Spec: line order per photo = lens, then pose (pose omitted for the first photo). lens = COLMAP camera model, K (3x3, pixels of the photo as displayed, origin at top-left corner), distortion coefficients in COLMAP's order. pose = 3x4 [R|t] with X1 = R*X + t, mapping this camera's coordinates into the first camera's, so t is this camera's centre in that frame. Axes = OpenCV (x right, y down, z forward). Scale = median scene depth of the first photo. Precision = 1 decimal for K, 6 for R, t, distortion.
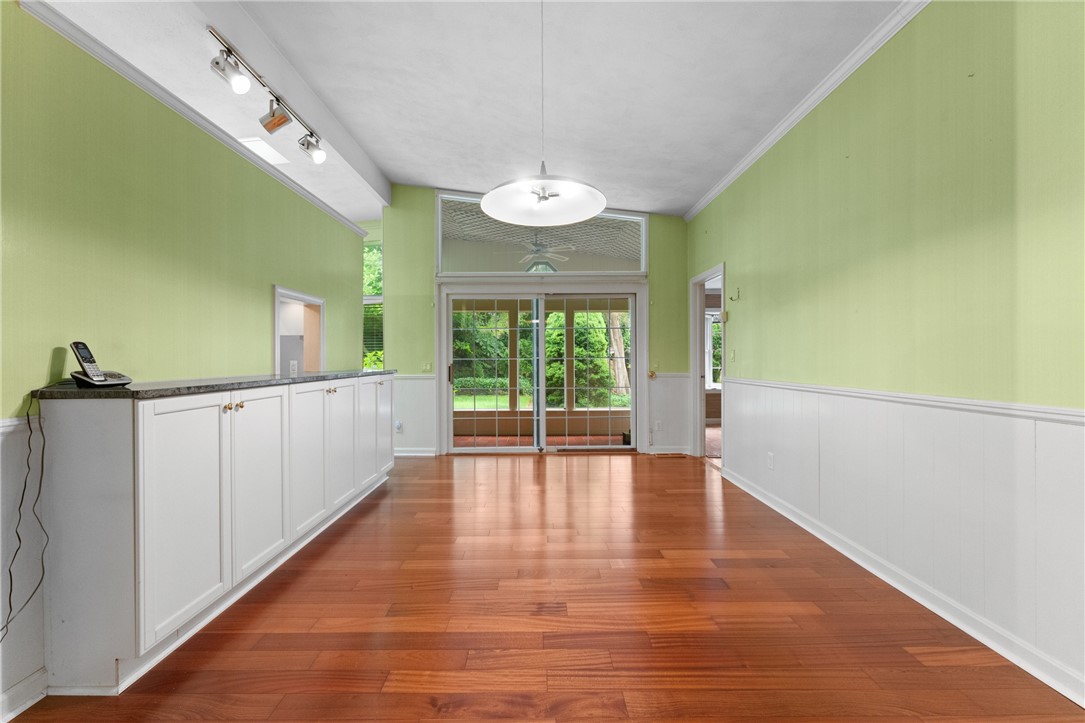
lens RADIAL K [[431.1, 0, 537.3], [0, 431.1, 359.9], [0, 0, 1]] dist [0.000227, -0.000156]
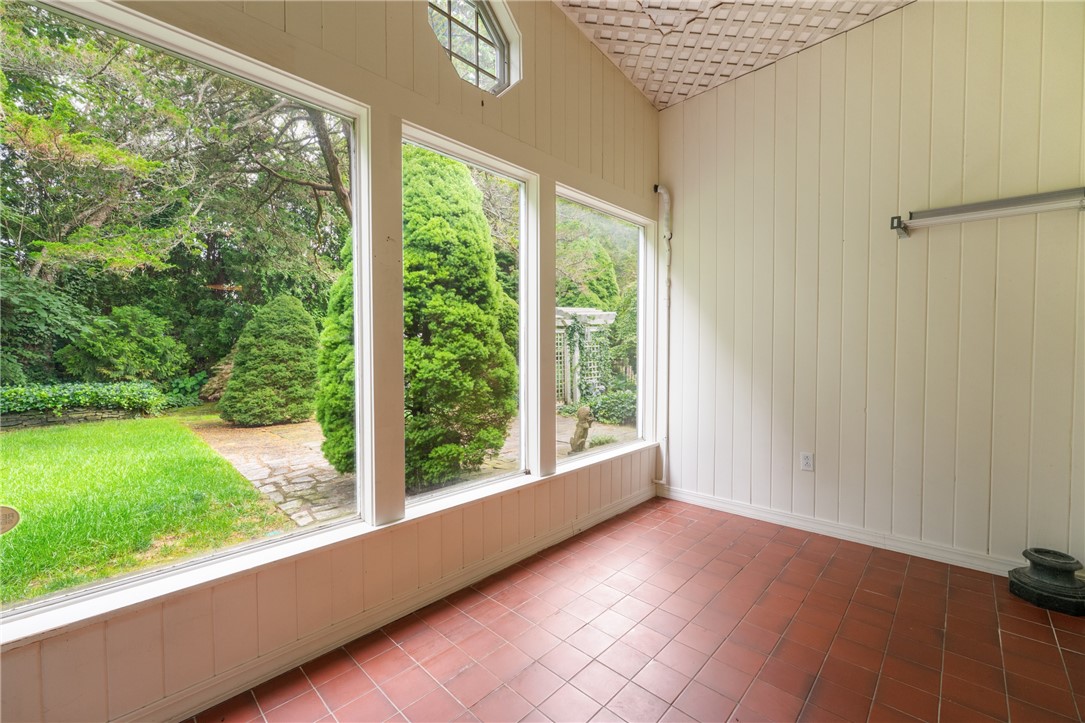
lens RADIAL K [[431.1, 0, 539.4], [0, 431.1, 363.7], [0, 0, 1]] dist [0.000227, -0.000156]
pose [[0.699119, -0.024994, 0.714569, -0.251167], [0.003989, 0.999510, 0.031057, 0.026758], [-0.714995, -0.018862, 0.698876, 1.116689]]
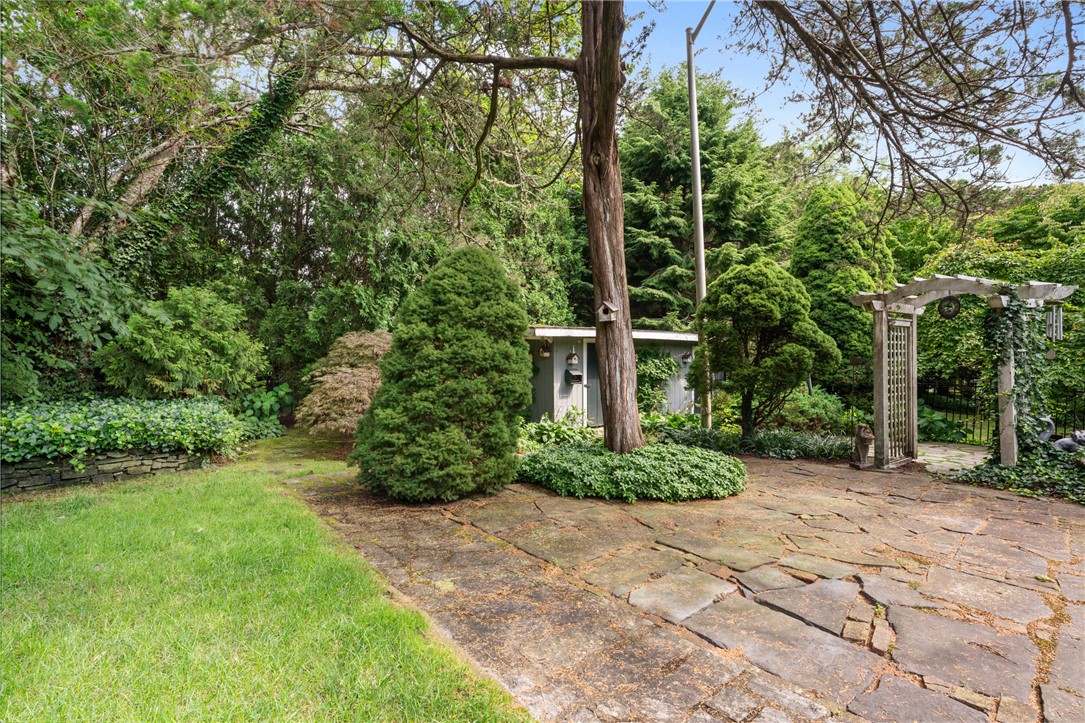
lens RADIAL K [[498.3, 0, 541.8], [0, 498.3, 364.5], [0, 0, 1]] dist [-0.011418, -0.000645]
pose [[0.782884, 0.001383, 0.622166, -0.252413], [-0.008969, 0.999919, 0.009064, 0.039128], [-0.622103, -0.012676, 0.782833, 2.044249]]
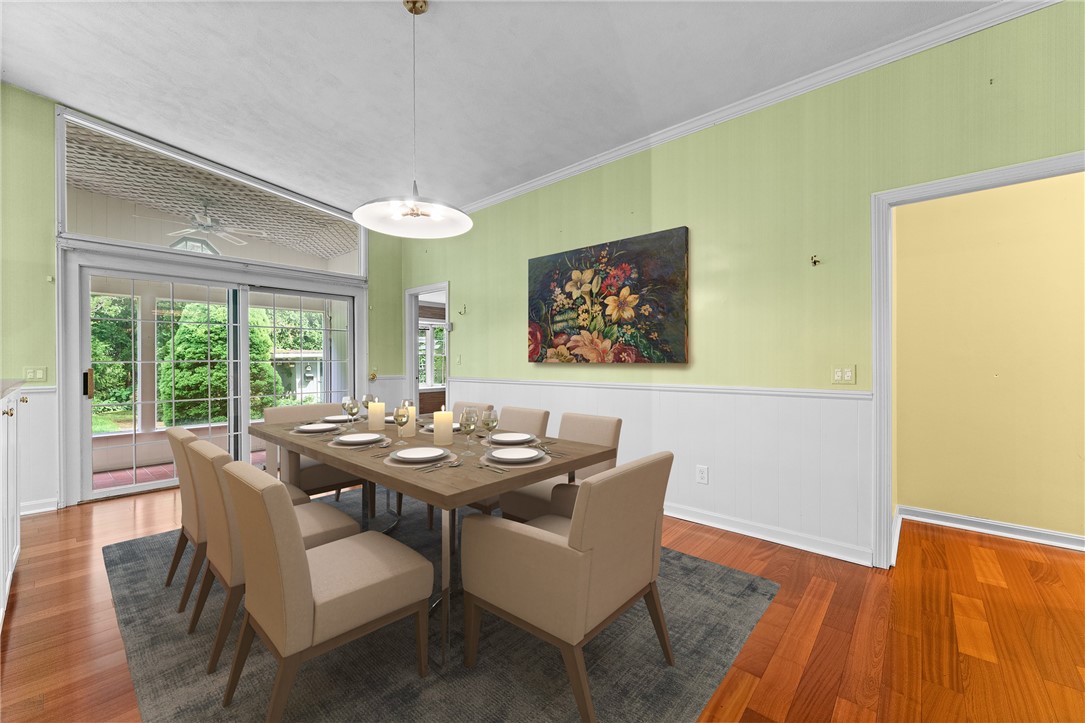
lens RADIAL K [[431.1, 0, 538.5], [0, 431.1, 363.2], [0, 0, 1]] dist [0.000227, -0.000156]
pose [[0.663738, -0.000347, 0.747965, -0.240774], [0.001328, 0.999999, -0.000715, 0.001310], [-0.747964, 0.001468, 0.663737, 0.014630]]
